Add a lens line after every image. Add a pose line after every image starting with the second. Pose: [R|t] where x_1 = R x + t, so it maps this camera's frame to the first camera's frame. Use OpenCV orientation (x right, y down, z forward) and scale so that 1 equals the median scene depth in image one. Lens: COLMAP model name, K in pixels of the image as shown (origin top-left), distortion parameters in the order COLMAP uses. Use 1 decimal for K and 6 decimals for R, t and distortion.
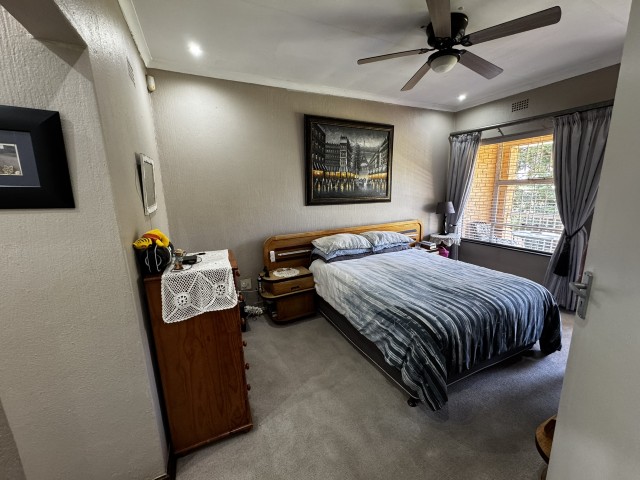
lens RADIAL K [[256.1, 0, 320.0], [0, 256.1, 240.0], [0, 0, 1]] dist [-0.002032, -0.000811]
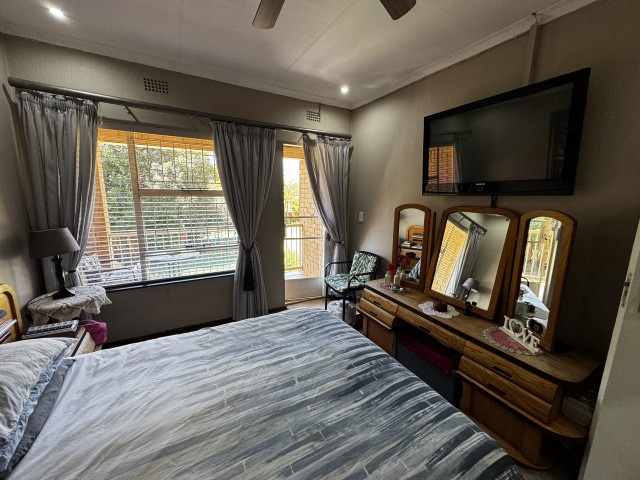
lens RADIAL K [[256.1, 0, 320.0], [0, 256.1, 240.0], [0, 0, 1]] dist [-0.002032, -0.000811]
pose [[-0.072436, -0.150428, 0.985964, -0.014249], [0.185912, 0.969198, 0.161528, -0.177420], [-0.979893, 0.195003, -0.042238, 0.837153]]
